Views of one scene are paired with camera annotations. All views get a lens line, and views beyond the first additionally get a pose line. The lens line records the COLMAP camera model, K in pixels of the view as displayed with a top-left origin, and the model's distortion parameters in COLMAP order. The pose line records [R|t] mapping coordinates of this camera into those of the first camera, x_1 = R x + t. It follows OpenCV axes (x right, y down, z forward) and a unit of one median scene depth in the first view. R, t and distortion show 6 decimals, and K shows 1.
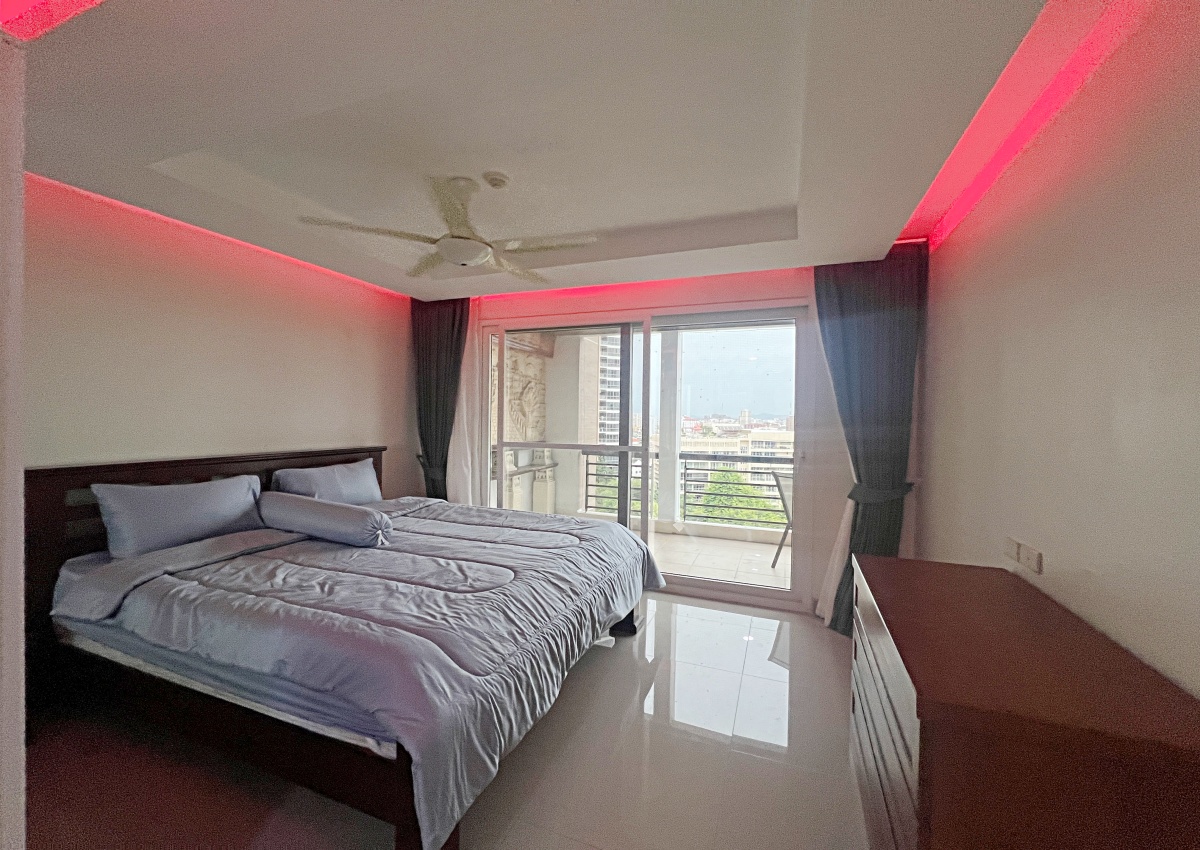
lens RADIAL K [[478.1, 0, 600.0], [0, 478.1, 425.0], [0, 0, 1]] dist [-0.008256, 0.000338]
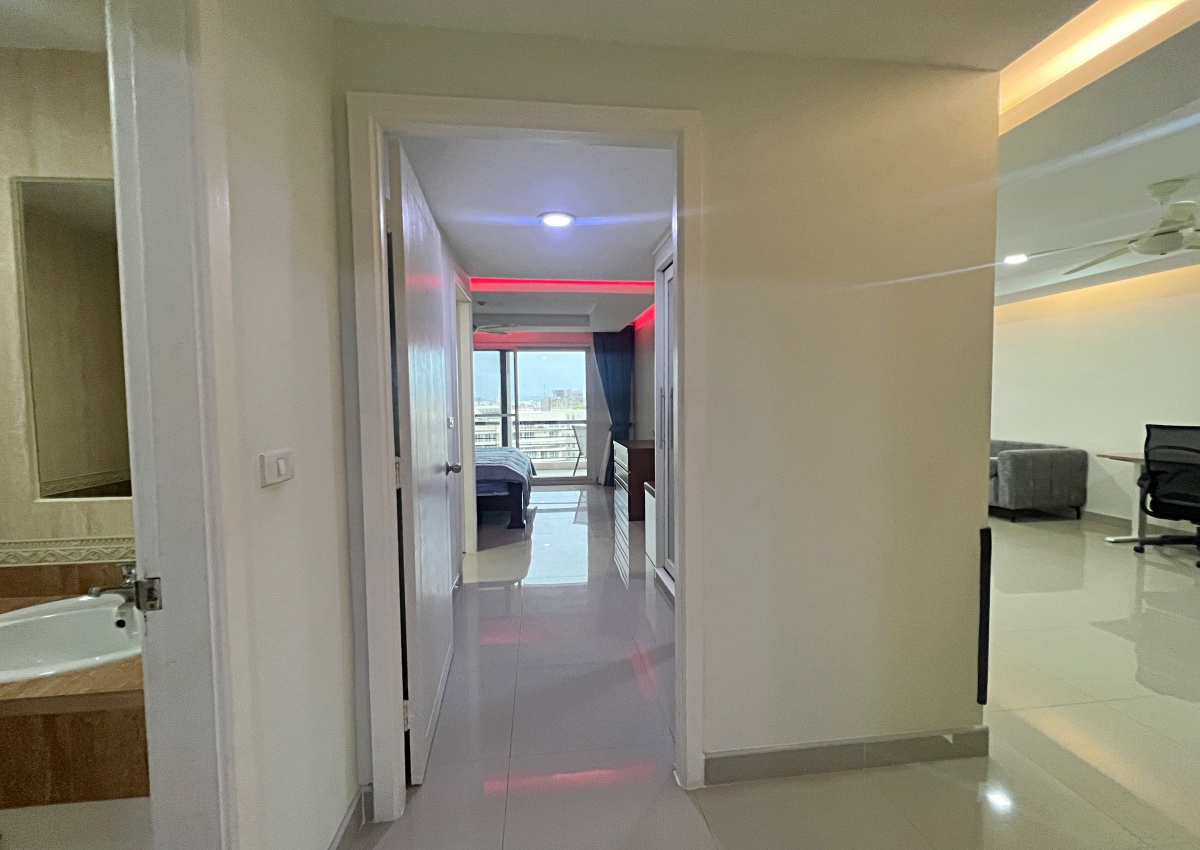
lens RADIAL K [[478.1, 0, 600.0], [0, 478.1, 425.0], [0, 0, 1]] dist [-0.008256, 0.000338]
pose [[0.883298, -0.043459, 0.466793, -0.595963], [0.028907, 0.998848, 0.038294, 0.031325], [-0.467920, -0.020332, 0.883537, -1.024433]]
